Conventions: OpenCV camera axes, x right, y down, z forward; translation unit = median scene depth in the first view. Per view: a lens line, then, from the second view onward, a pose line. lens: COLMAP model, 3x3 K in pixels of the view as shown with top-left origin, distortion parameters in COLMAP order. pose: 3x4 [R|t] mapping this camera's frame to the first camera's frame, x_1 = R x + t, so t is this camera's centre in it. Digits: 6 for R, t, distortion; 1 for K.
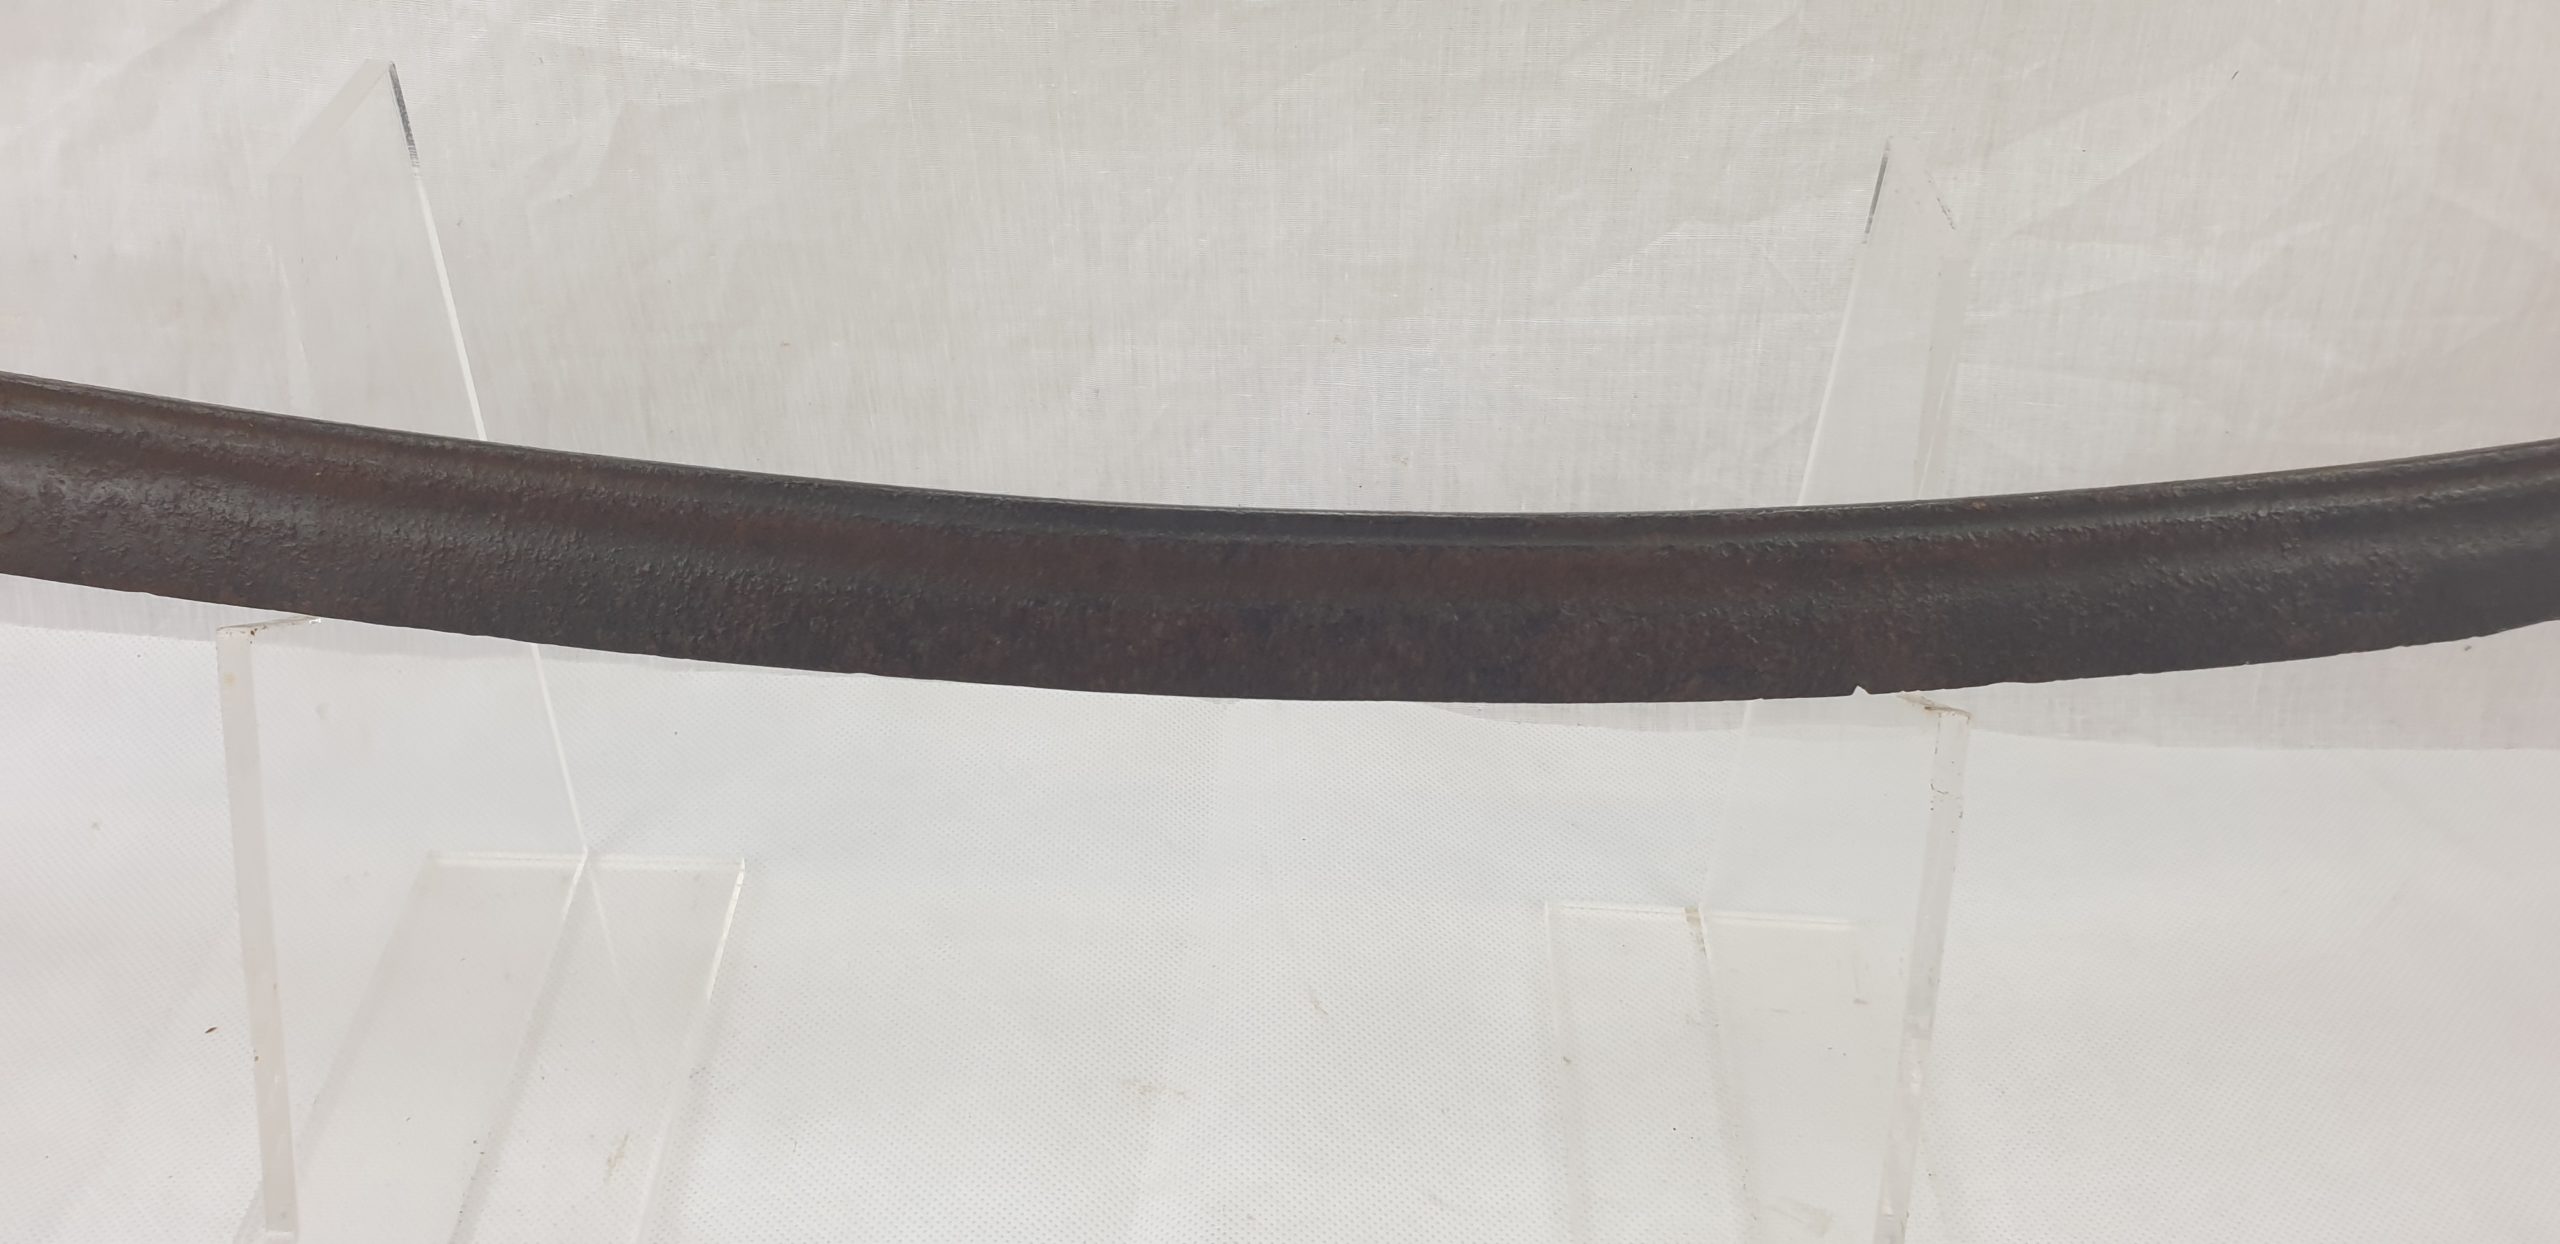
lens RADIAL K [[2110.4, 0, 1381.9], [0, 2110.4, 775.9], [0, 0, 1]] dist [0.022430, -0.025175]
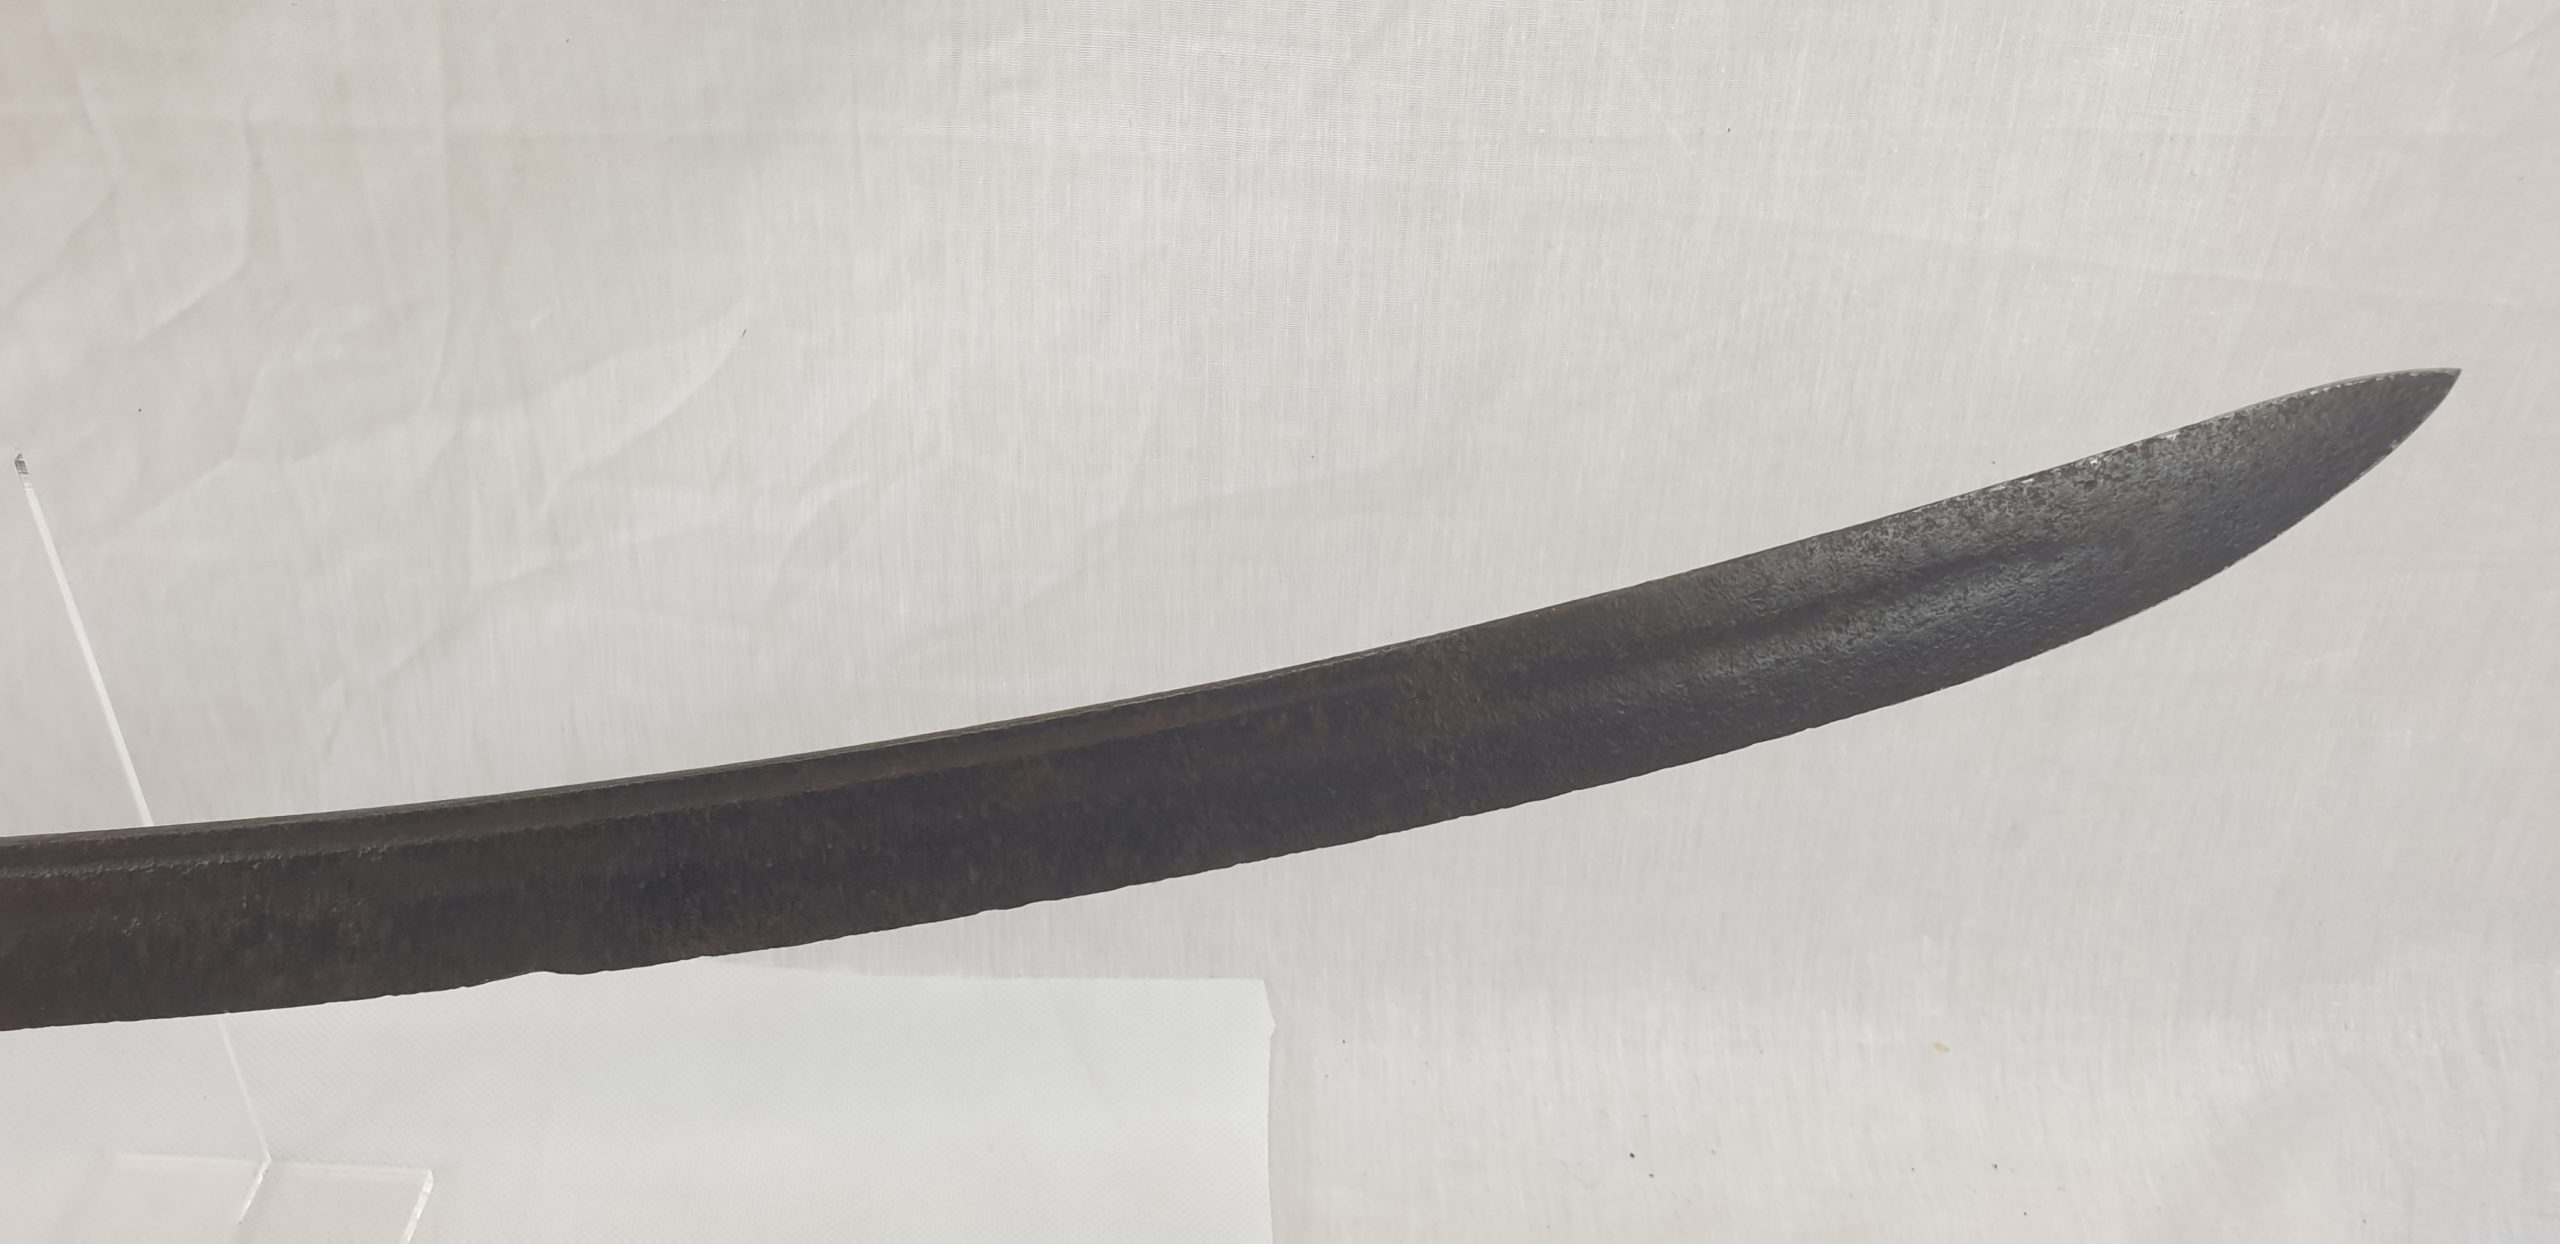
lens RADIAL K [[2110.4, 0, 1362.8], [0, 2110.4, 709.6], [0, 0, 1]] dist [0.022430, -0.025175]
pose [[0.998429, 0.013107, 0.054478, 0.634458], [-0.010634, 0.998910, -0.045449, -0.111006], [-0.055015, 0.044798, 0.997480, 0.002072]]
